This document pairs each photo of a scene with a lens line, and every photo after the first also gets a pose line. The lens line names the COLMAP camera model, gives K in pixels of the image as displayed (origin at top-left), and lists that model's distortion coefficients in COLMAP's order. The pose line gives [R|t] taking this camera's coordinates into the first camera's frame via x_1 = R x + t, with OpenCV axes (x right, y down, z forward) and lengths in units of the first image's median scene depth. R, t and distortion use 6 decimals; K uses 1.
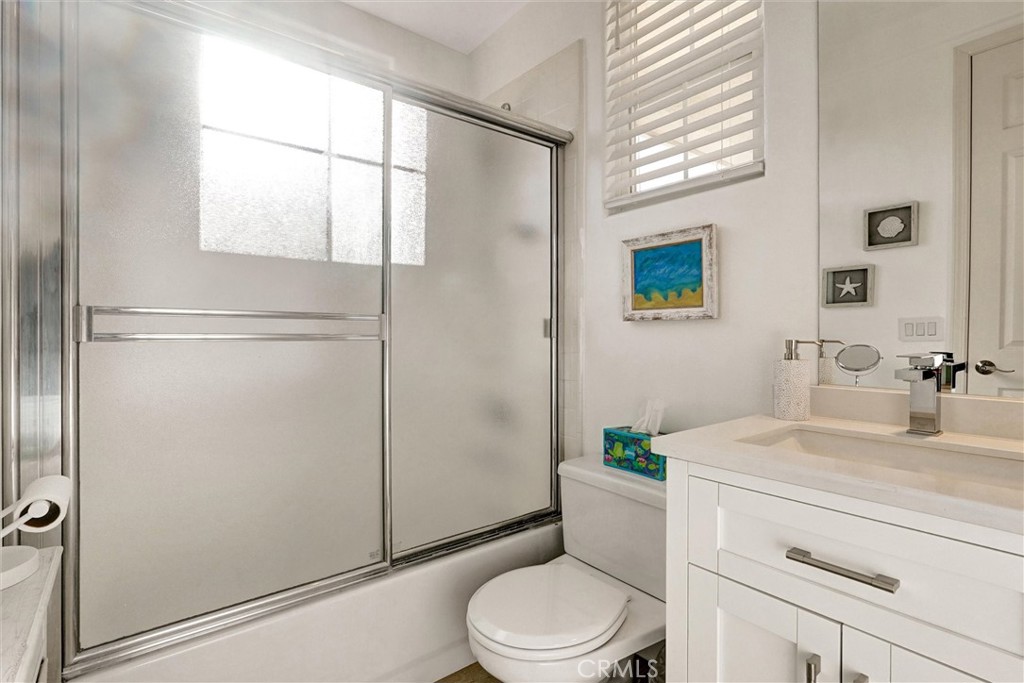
lens RADIAL K [[481.1, 0, 510.5], [0, 481.1, 340.4], [0, 0, 1]] dist [0.000770, -0.000169]
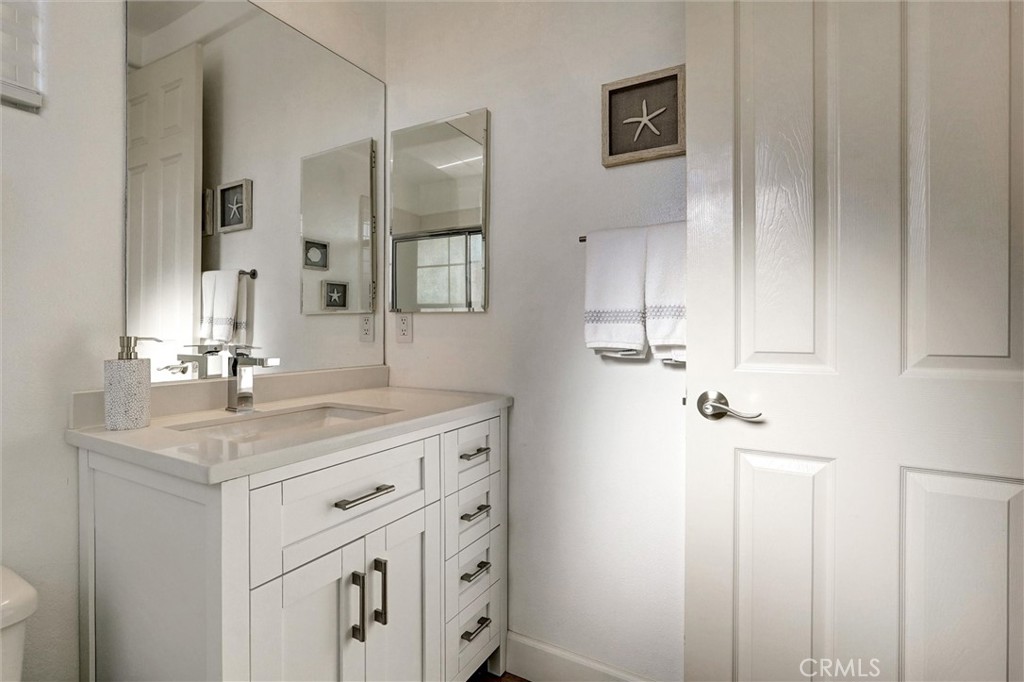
lens RADIAL K [[481.1, 0, 511.8], [0, 481.1, 334.2], [0, 0, 1]] dist [0.000770, -0.000169]
pose [[-0.372720, 0.000877, 0.927944, -0.737853], [0.009619, 0.999949, 0.002919, -0.001222], [-0.927894, 0.010014, -0.372709, 1.051177]]
